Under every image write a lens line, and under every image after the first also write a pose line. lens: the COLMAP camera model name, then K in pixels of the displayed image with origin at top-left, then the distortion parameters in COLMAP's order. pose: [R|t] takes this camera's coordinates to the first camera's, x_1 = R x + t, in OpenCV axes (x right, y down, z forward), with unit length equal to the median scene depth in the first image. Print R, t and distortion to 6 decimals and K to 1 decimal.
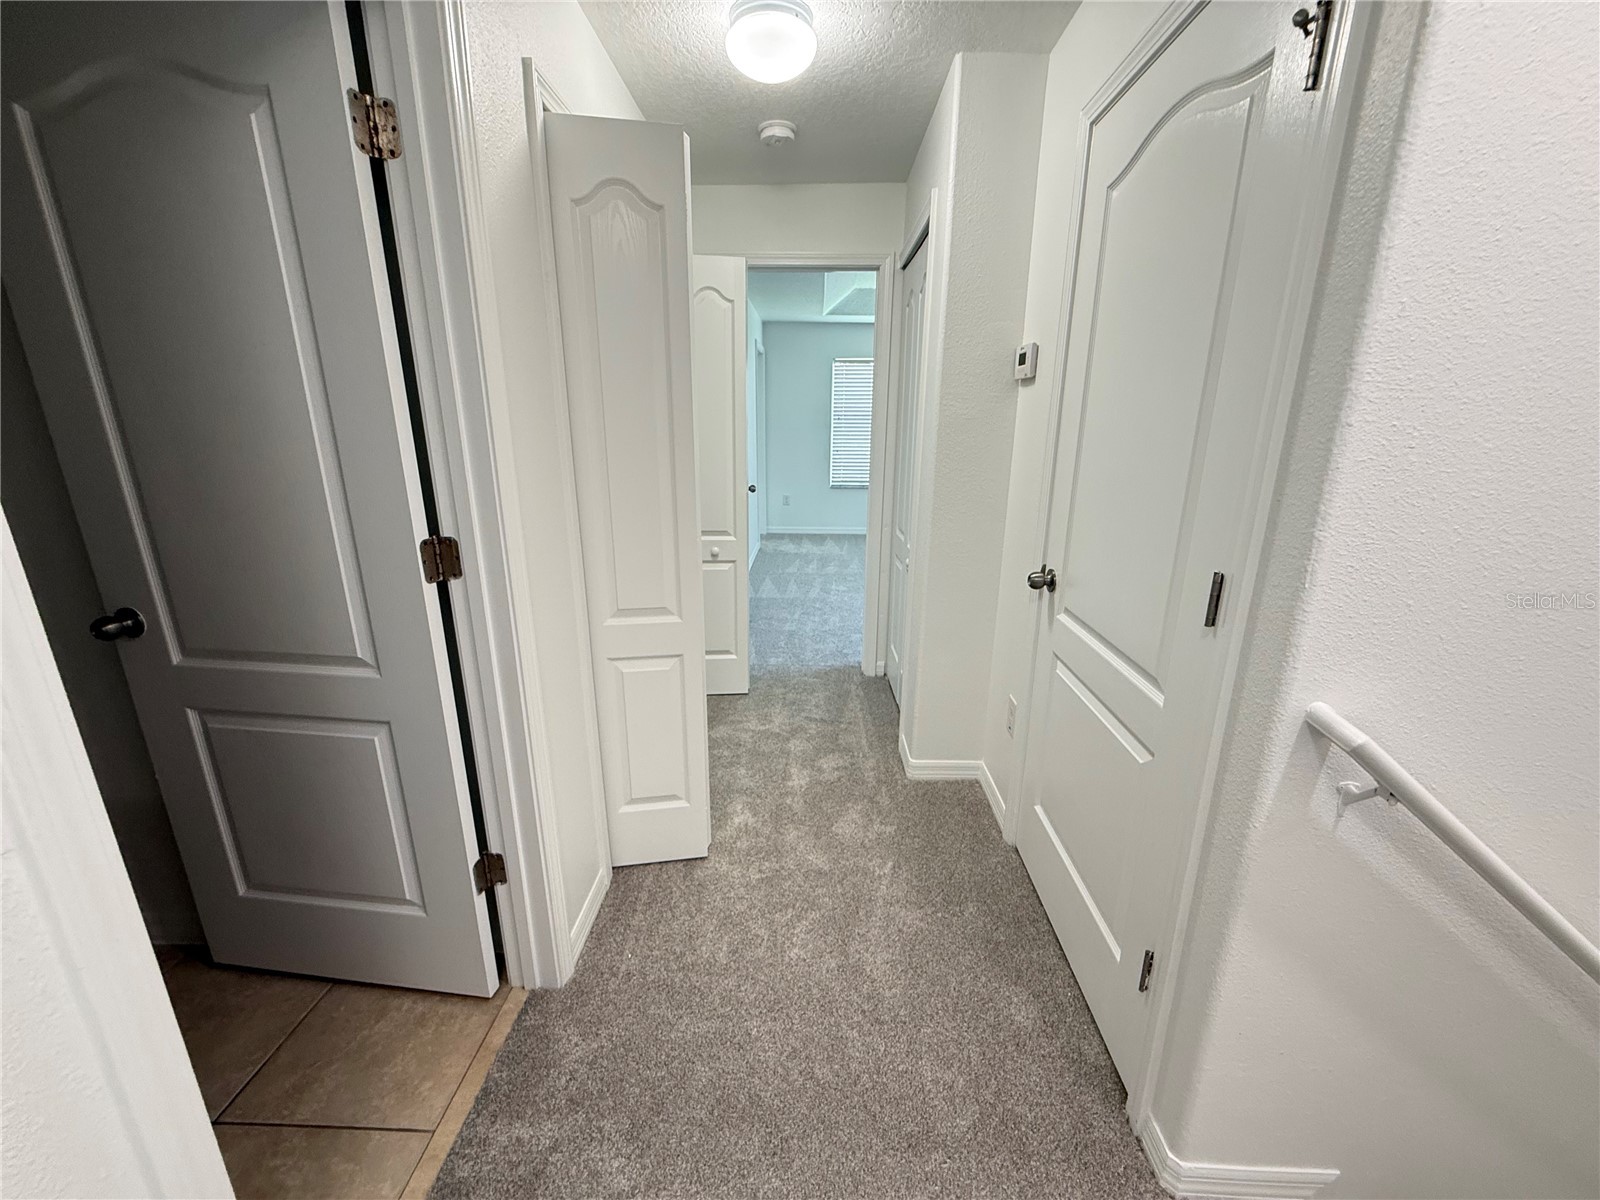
lens RADIAL K [[639.0, 0, 797.9], [0, 639.0, 600.3], [0, 0, 1]] dist [0.000070, 0.001097]
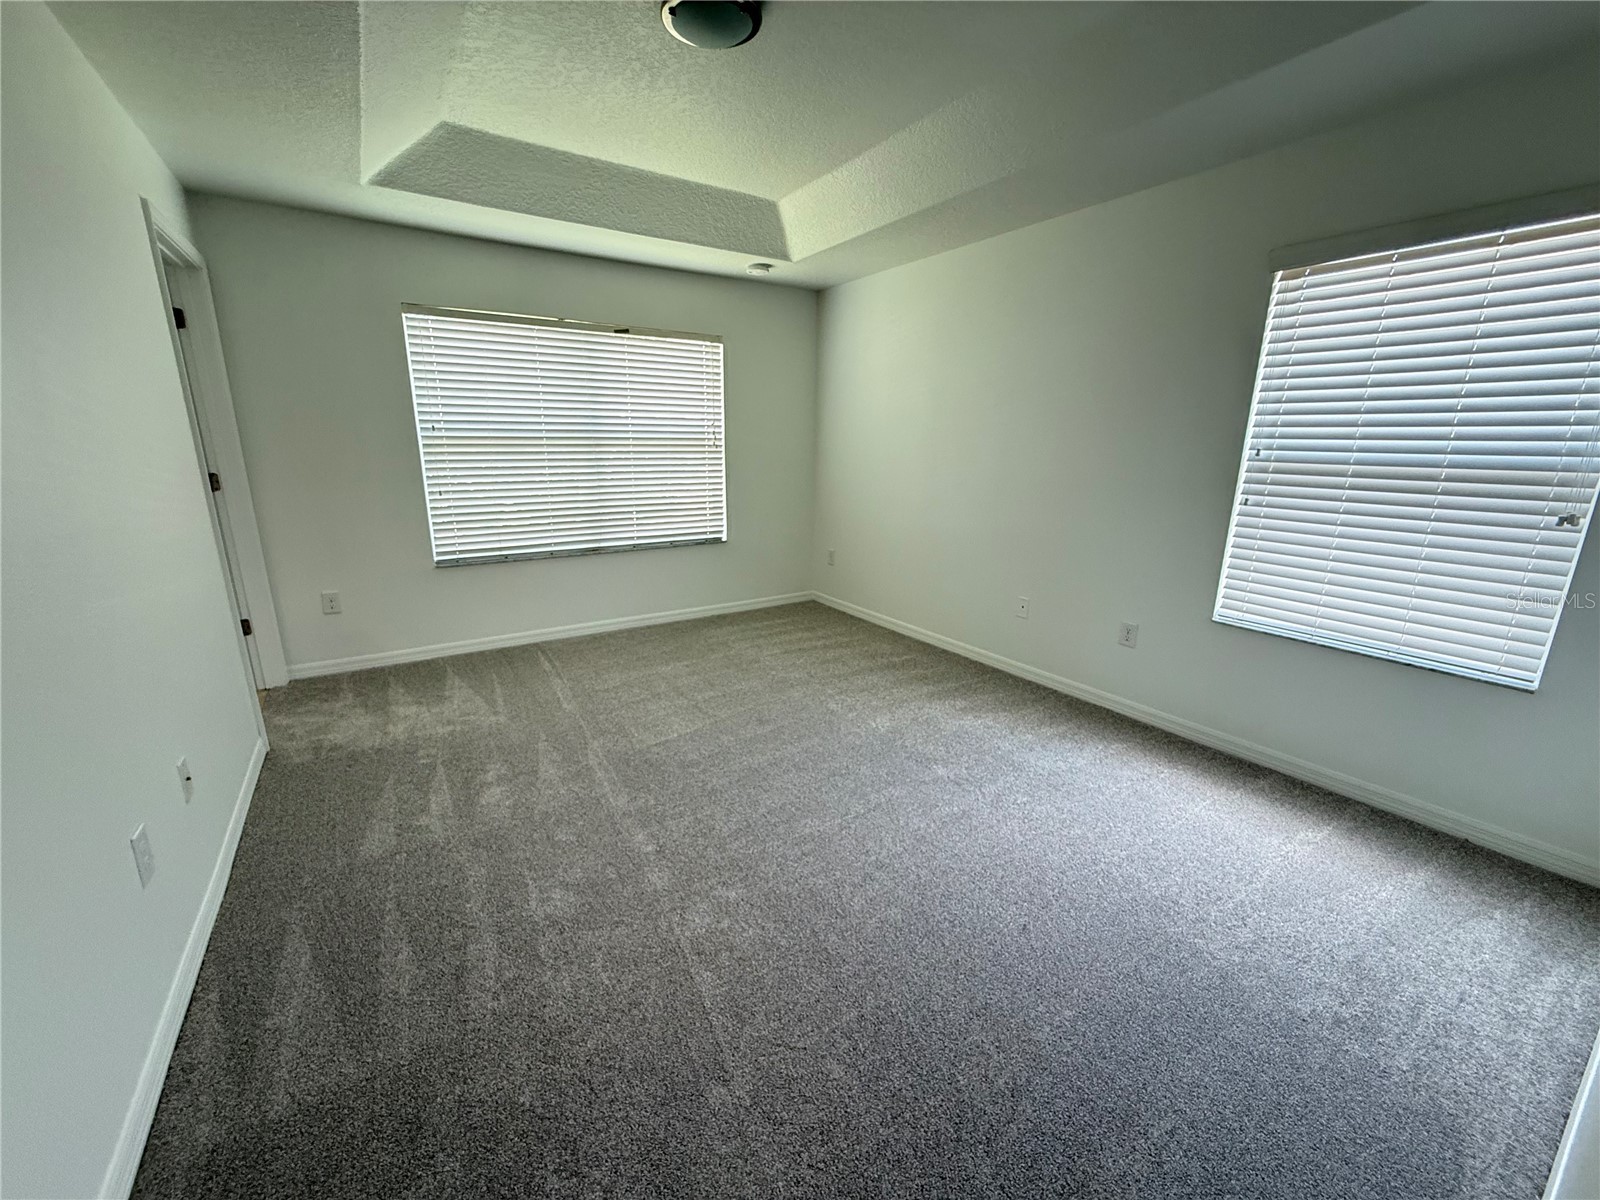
lens RADIAL K [[639.0, 0, 801.6], [0, 639.0, 597.1], [0, 0, 1]] dist [0.000070, 0.001097]
pose [[0.817224, -0.138401, 0.559455, 0.001852], [0.150780, 0.988270, 0.024231, -0.125278], [-0.556247, 0.064552, 0.828506, 0.440396]]
